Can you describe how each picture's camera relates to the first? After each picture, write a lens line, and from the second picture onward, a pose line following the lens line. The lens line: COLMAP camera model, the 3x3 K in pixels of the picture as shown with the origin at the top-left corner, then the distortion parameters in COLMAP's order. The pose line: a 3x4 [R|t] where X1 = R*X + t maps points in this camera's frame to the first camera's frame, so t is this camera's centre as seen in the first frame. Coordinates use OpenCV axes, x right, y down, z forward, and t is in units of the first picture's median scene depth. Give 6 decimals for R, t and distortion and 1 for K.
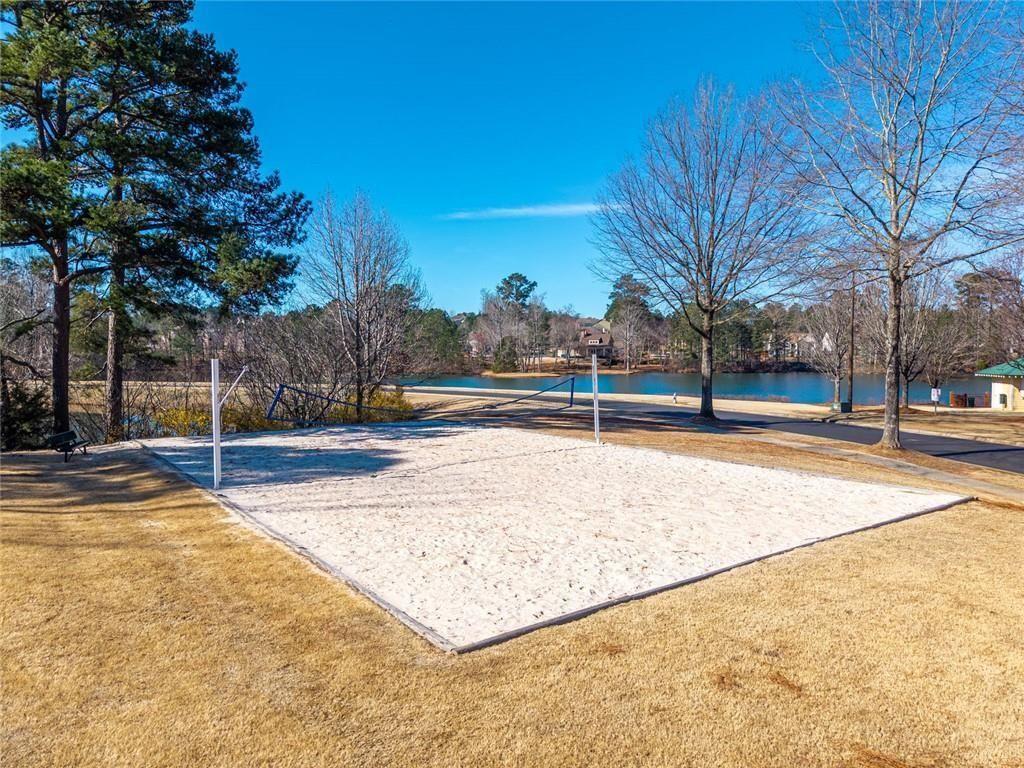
lens RADIAL K [[691.9, 0, 512.6], [0, 691.9, 381.7], [0, 0, 1]] dist [0.002111, 0.002184]
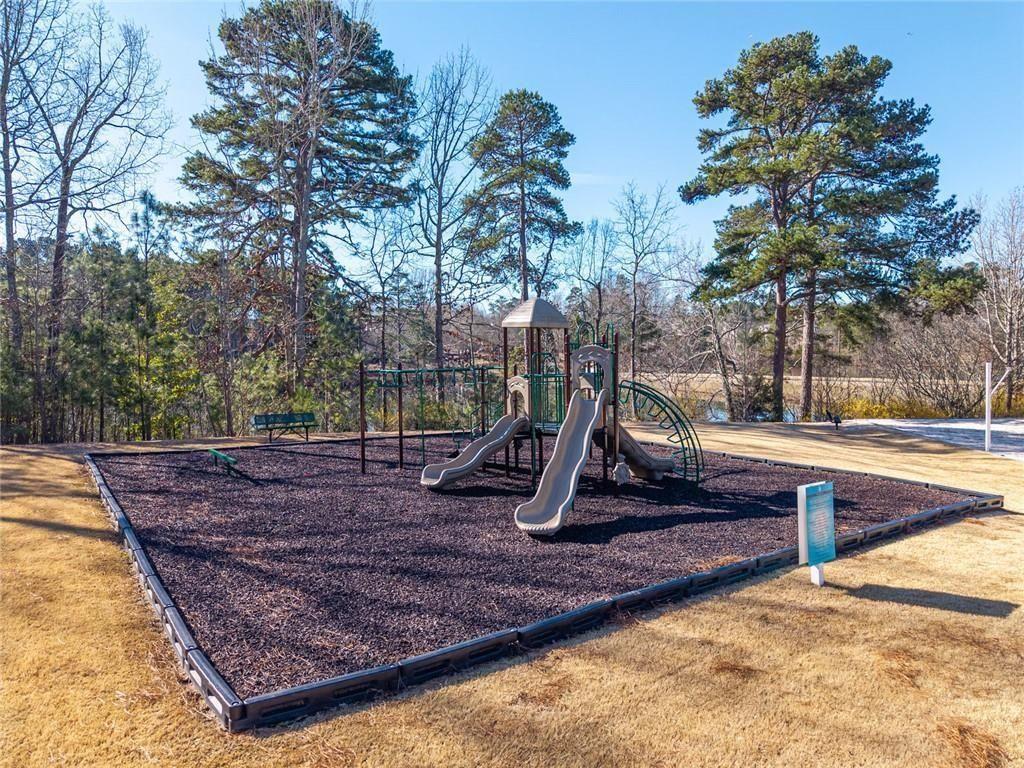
lens RADIAL K [[691.9, 0, 510.6], [0, 691.9, 384.4], [0, 0, 1]] dist [0.002111, 0.002184]
pose [[0.725836, 0.023395, -0.687470, -0.080326], [-0.014231, 0.999718, 0.018996, -0.000866], [0.687721, -0.004004, 0.725964, -0.362378]]
